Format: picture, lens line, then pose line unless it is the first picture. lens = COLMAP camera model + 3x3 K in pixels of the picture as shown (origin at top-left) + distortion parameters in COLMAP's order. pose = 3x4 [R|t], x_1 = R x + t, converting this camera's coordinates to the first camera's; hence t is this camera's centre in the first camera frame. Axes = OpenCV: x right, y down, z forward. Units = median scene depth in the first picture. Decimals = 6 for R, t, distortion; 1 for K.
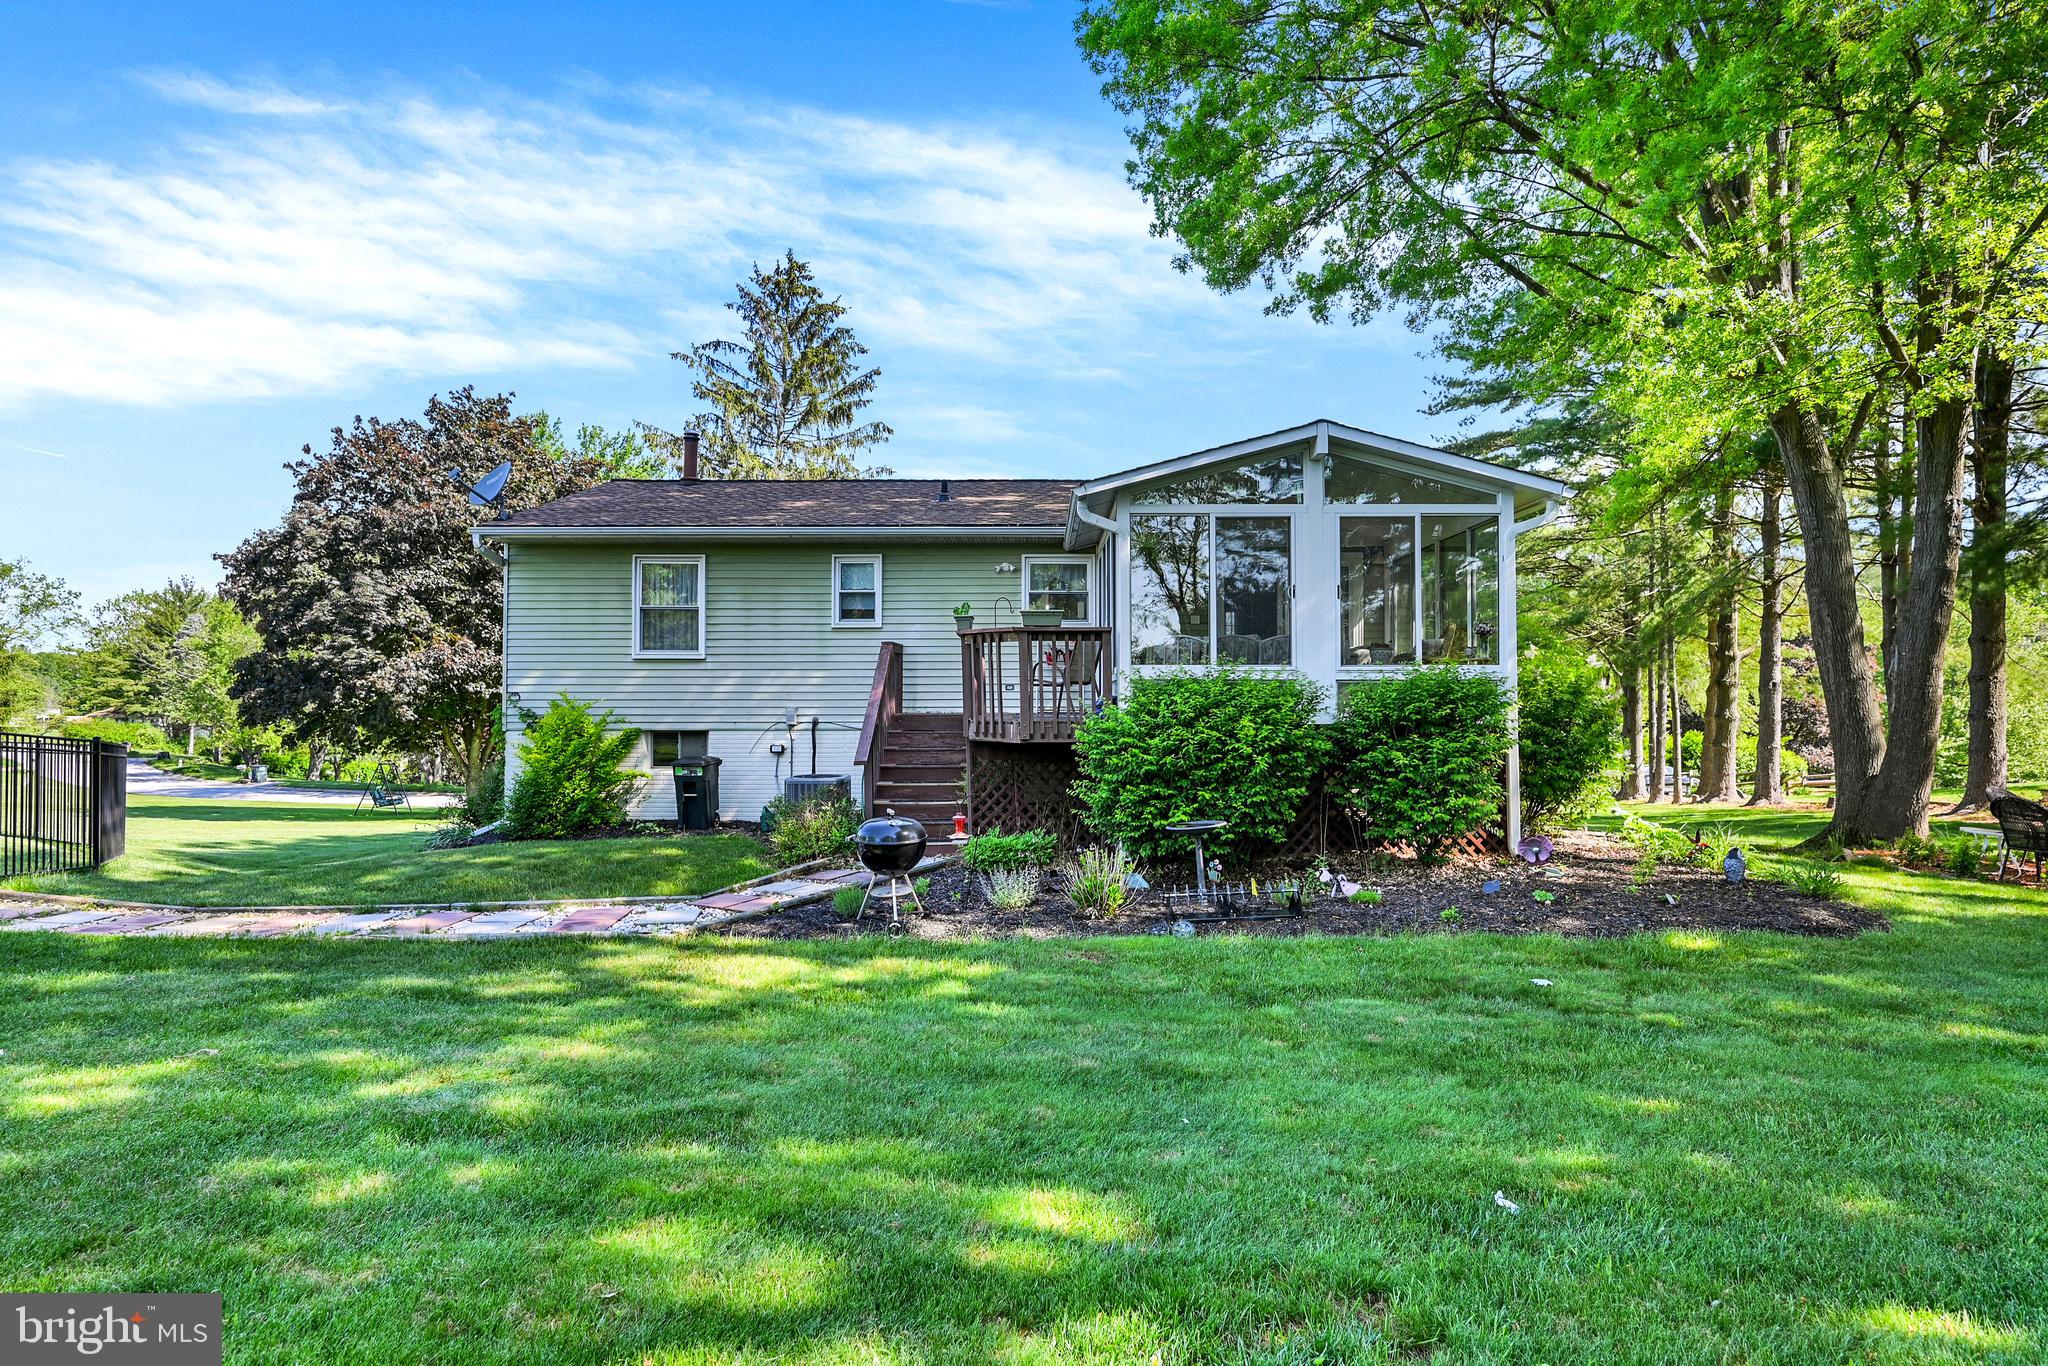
lens RADIAL K [[1083.2, 0, 1024.0], [0, 1083.2, 683.0], [0, 0, 1]] dist [0.004348, 0.000889]
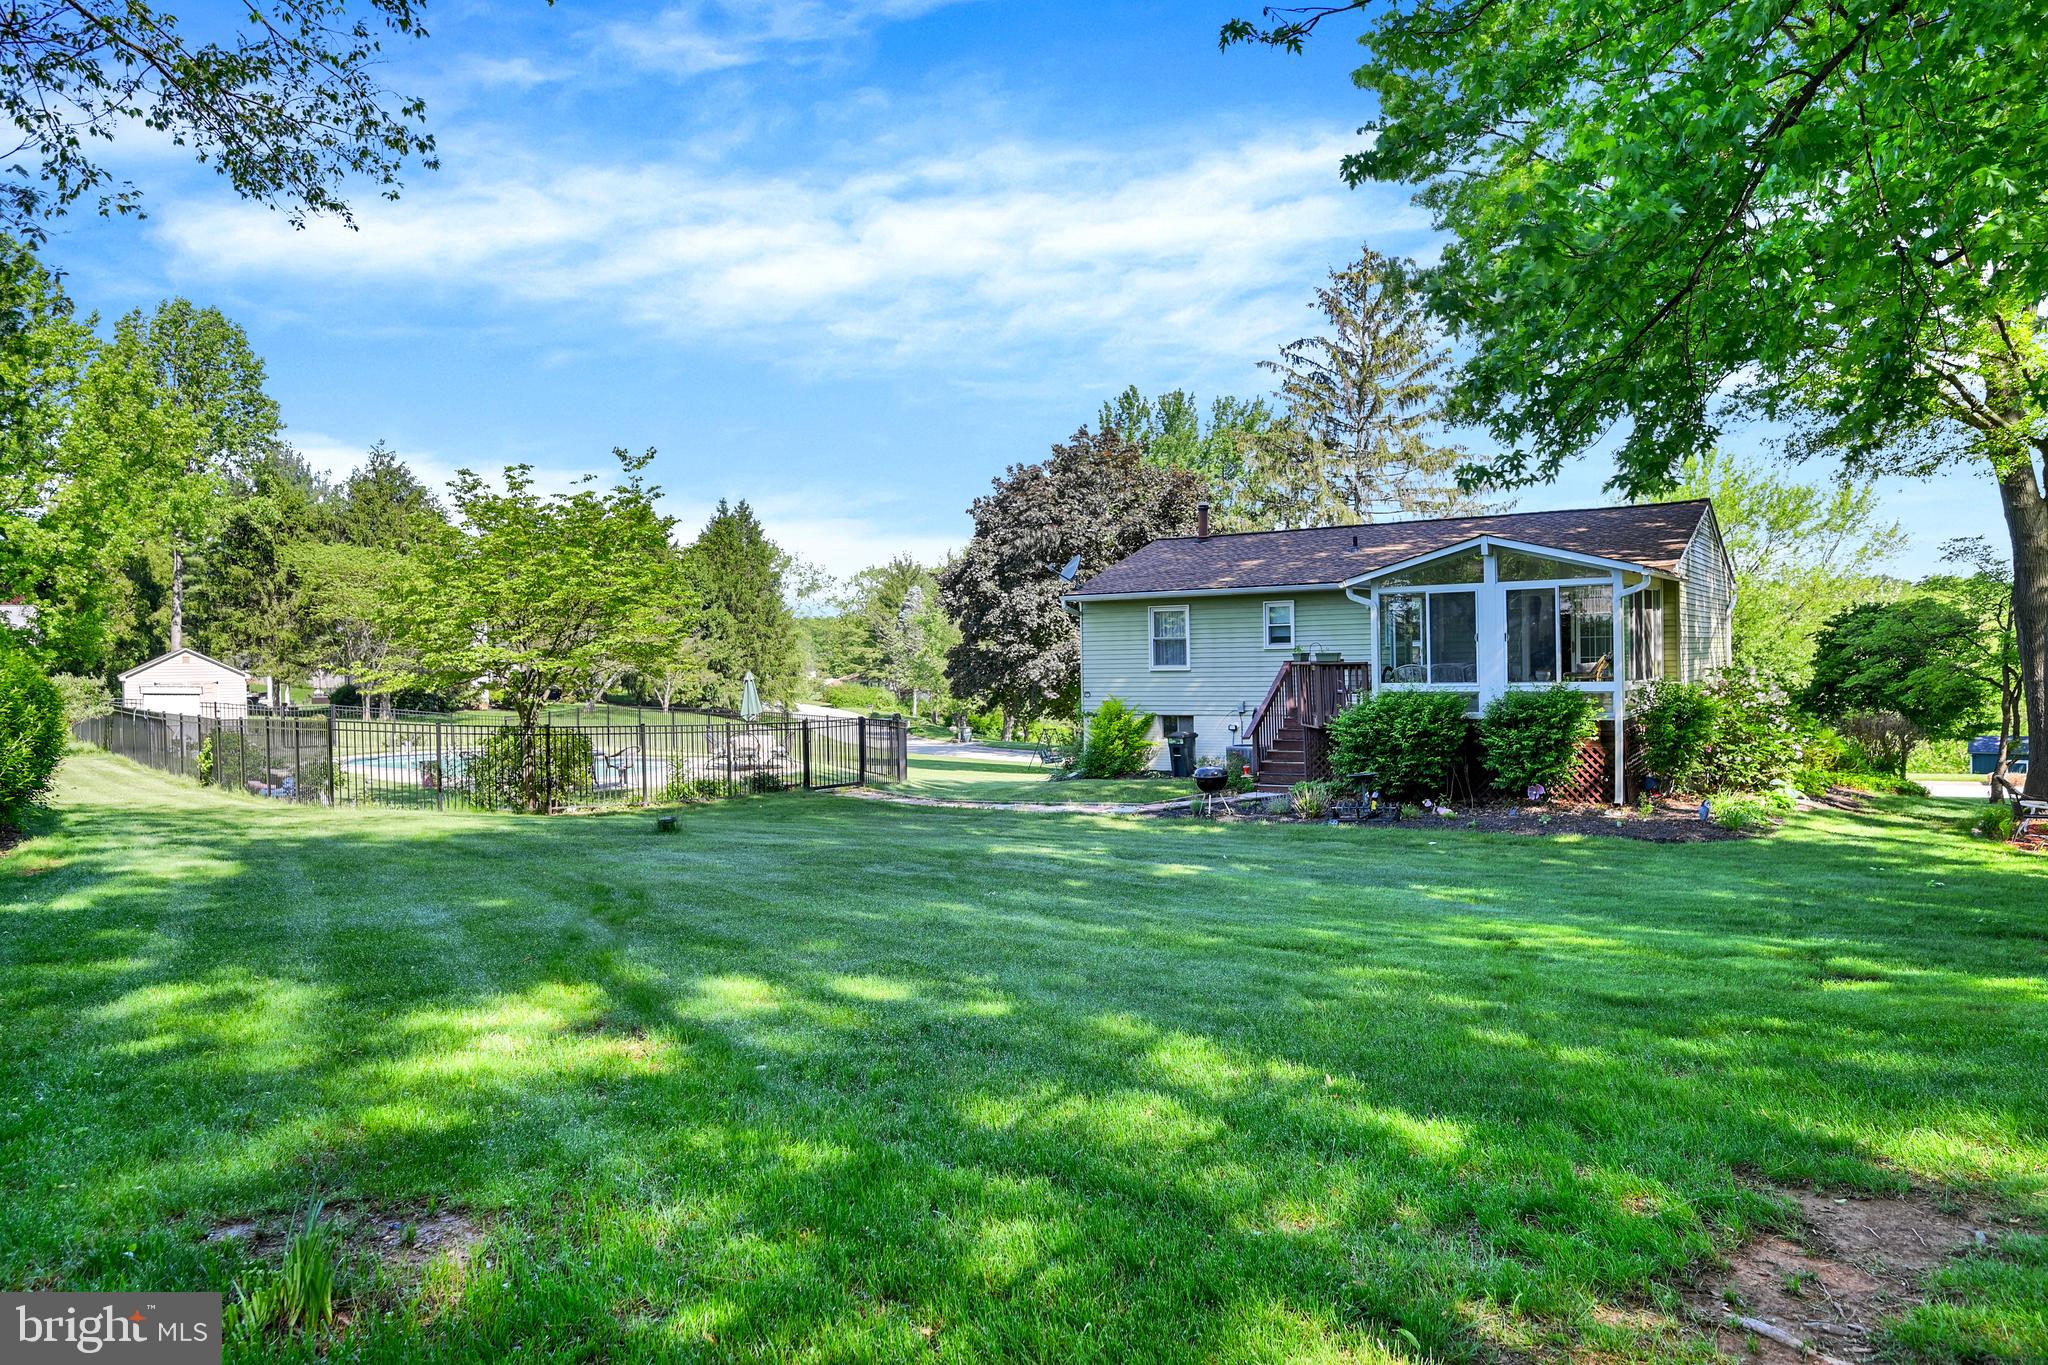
lens RADIAL K [[1313.2, 0, 1024.0], [0, 1313.2, 682.5], [0, 0, 1]] dist [0.001658, 0.000675]
pose [[0.842672, -0.007971, -0.538368, 0.209772], [0.029195, 0.999096, 0.030903, -0.027860], [0.537635, -0.041759, 0.842143, -0.293272]]
